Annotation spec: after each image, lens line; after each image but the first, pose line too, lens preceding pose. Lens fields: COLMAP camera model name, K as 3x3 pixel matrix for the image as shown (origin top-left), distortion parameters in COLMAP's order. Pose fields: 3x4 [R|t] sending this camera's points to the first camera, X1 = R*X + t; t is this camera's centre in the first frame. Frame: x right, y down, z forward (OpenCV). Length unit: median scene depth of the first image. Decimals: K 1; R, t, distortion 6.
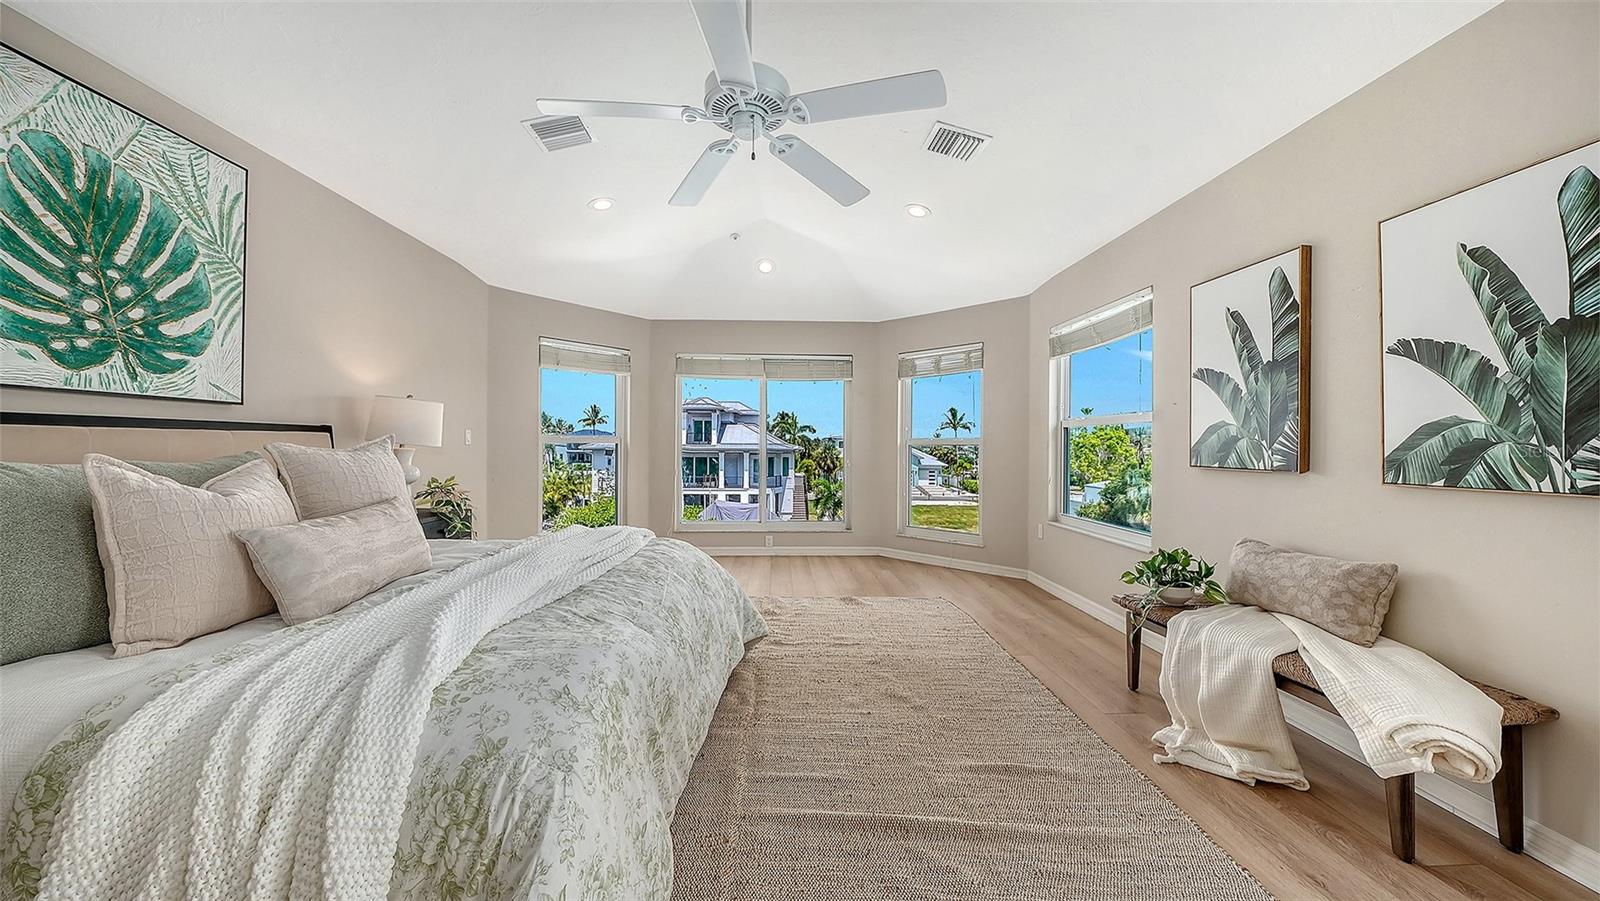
lens RADIAL K [[571.5, 0, 800.0], [0, 571.5, 450.5], [0, 0, 1]] dist [0.000702, -0.000338]
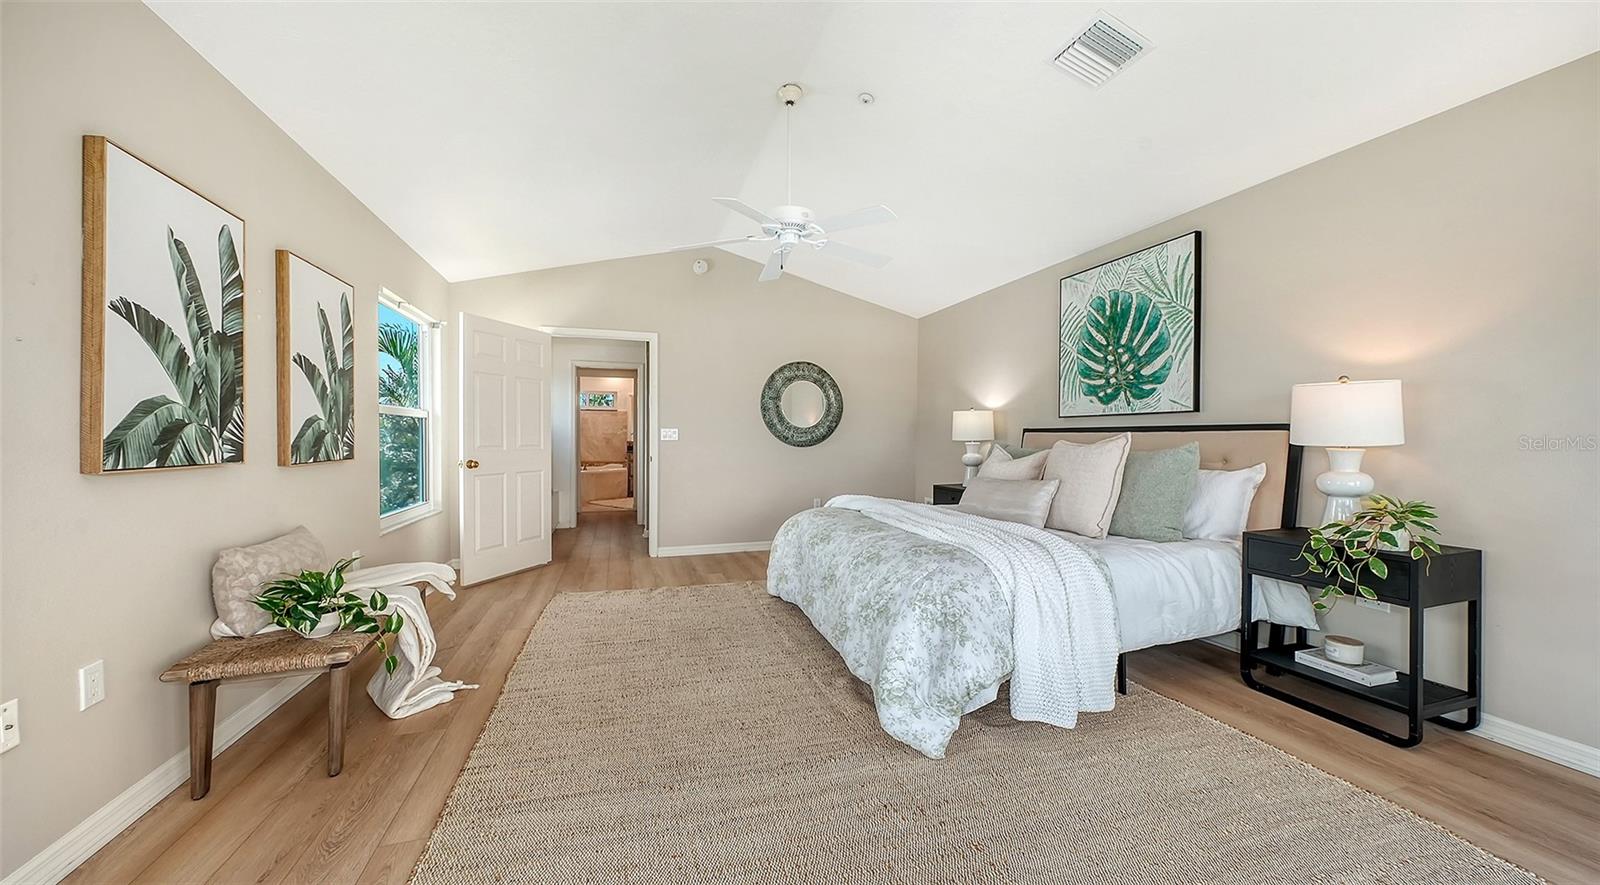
lens RADIAL K [[569.1, 0, 802.7], [0, 569.1, 437.6], [0, 0, 1]] dist [0.000124, 0.000008]
pose [[-0.964879, -0.009542, -0.262521, 0.261332], [-0.012622, 0.999870, 0.010048, -0.027126], [0.262391, 0.013008, -0.964874, 2.310140]]
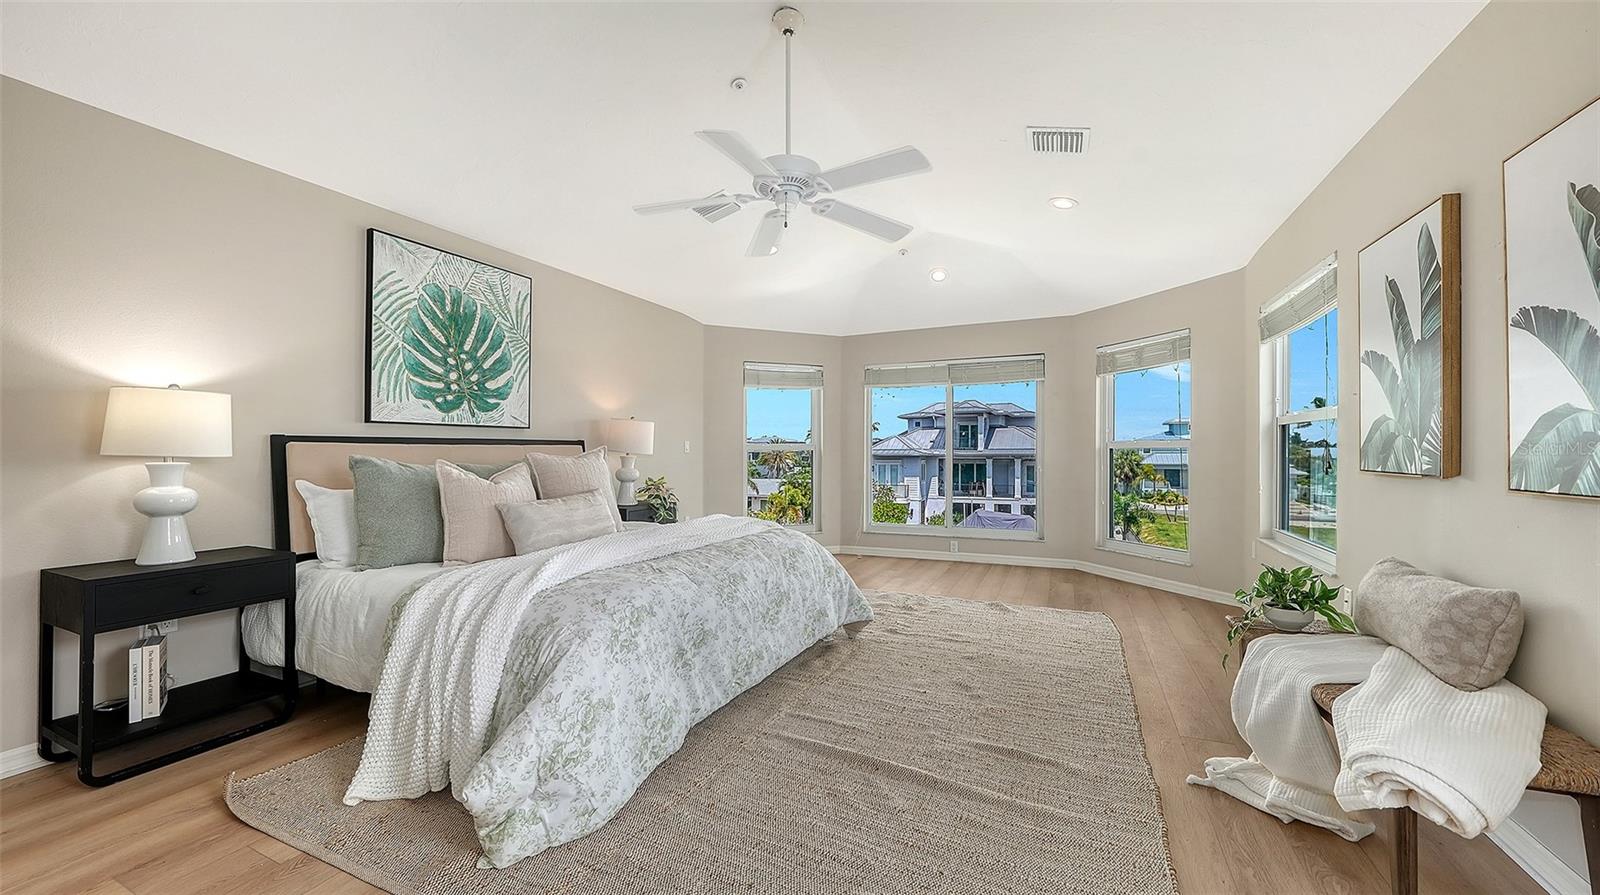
lens RADIAL K [[602.9, 0, 805.5], [0, 602.9, 453.3], [0, 0, 1]] dist [-0.001773, -0.000095]
pose [[0.898147, -0.009369, -0.439595, 0.487400], [0.006655, 0.999948, -0.007716, 0.005701], [0.439645, 0.004004, 0.898163, -0.169189]]
